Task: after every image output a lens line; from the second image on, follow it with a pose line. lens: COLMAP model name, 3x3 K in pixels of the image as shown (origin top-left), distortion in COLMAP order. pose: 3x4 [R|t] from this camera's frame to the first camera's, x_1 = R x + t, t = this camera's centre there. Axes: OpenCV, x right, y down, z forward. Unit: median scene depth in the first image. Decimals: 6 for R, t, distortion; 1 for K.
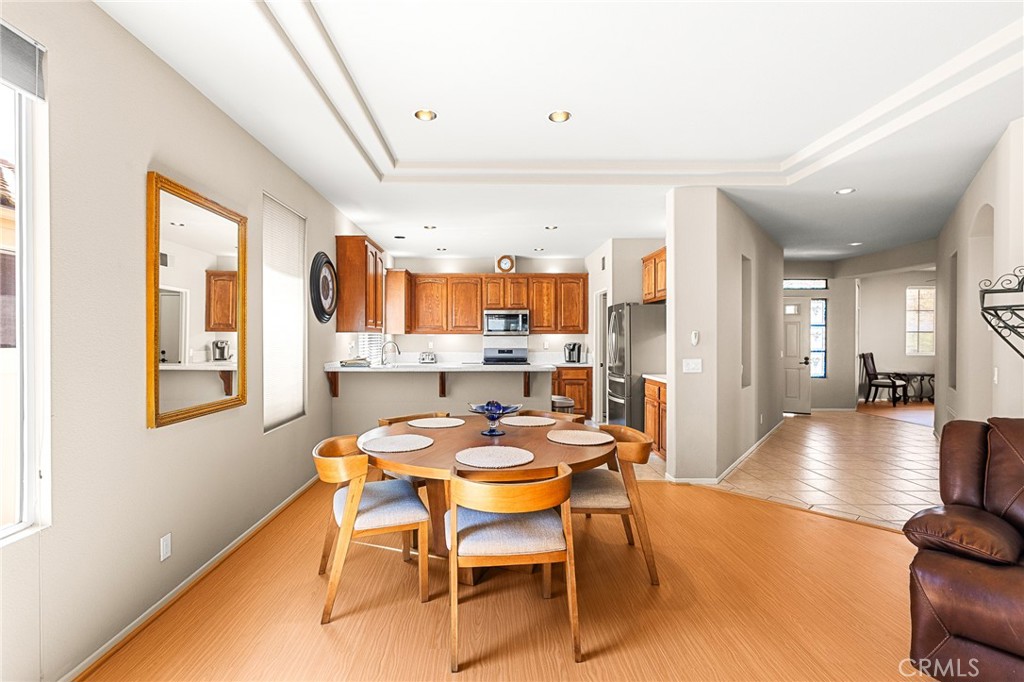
lens RADIAL K [[455.1, 0, 512.0], [0, 455.1, 341.0], [0, 0, 1]] dist [-0.000282, -0.000014]
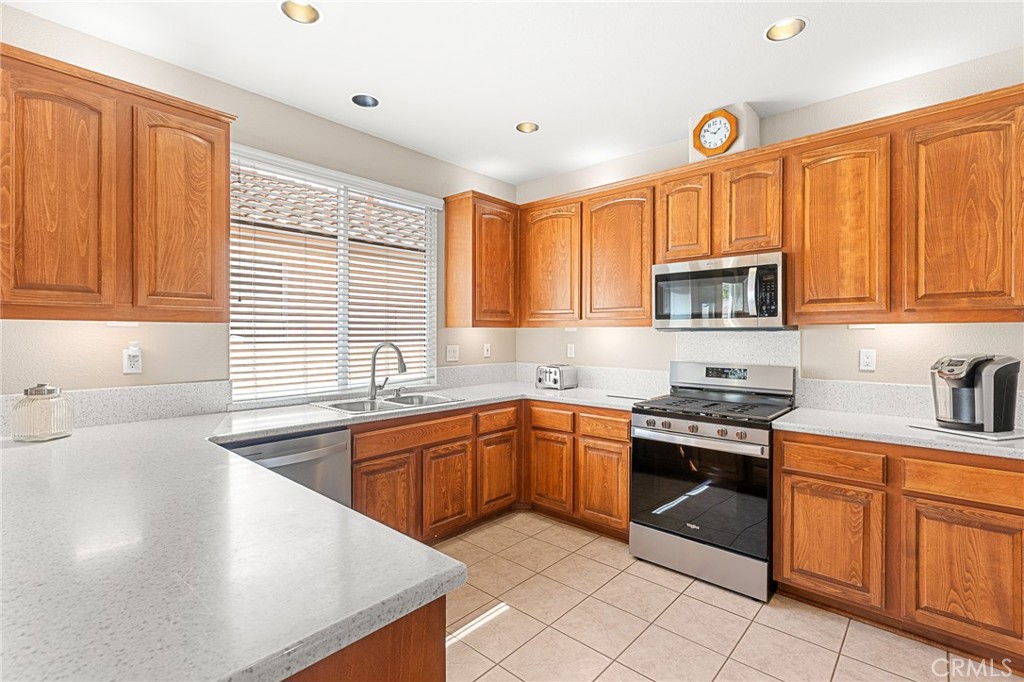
lens RADIAL K [[480.1, 0, 514.5], [0, 480.1, 334.0], [0, 0, 1]] dist [-0.000591, 0.000037]
pose [[0.711258, 0.001342, -0.702930, 0.141231], [-0.005274, 0.999980, -0.003426, -0.006638], [0.702912, 0.006144, 0.711251, 0.614521]]
